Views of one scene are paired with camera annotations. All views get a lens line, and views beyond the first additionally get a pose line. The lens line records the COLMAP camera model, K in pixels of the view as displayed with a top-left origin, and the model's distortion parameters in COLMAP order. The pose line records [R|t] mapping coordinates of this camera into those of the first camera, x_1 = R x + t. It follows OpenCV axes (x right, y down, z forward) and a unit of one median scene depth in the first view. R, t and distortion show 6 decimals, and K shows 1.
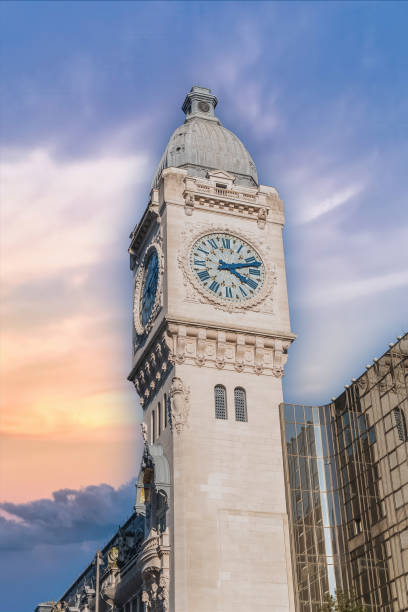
lens RADIAL K [[899.5, 0, 204.0], [0, 899.5, 306.0], [0, 0, 1]] dist [-0.016779, 0.017648]
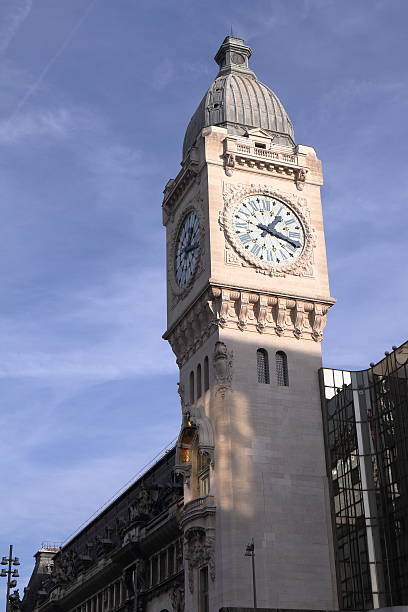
lens RADIAL K [[965.8, 0, 204.6], [0, 965.8, 286.8], [0, 0, 1]] dist [-0.032723, -0.001624]
pose [[0.999458, 0.019413, 0.026572, -0.069934], [-0.020987, 0.997959, 0.060307, -0.042340], [-0.025347, -0.060832, 0.997826, -0.071718]]
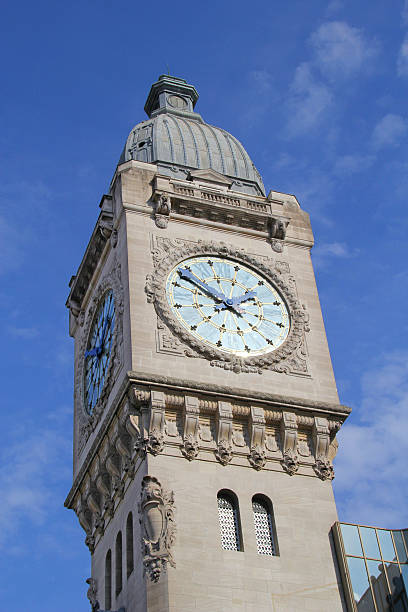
lens RADIAL K [[1072.1, 0, 204.0], [0, 1072.1, 306.0], [0, 0, 1]] dist [0.304834, 0.118385]
pose [[0.998967, -0.028806, 0.035135, -0.015538], [0.034913, 0.981570, -0.187889, 0.092113], [-0.029075, 0.188922, 0.981562, 0.280316]]
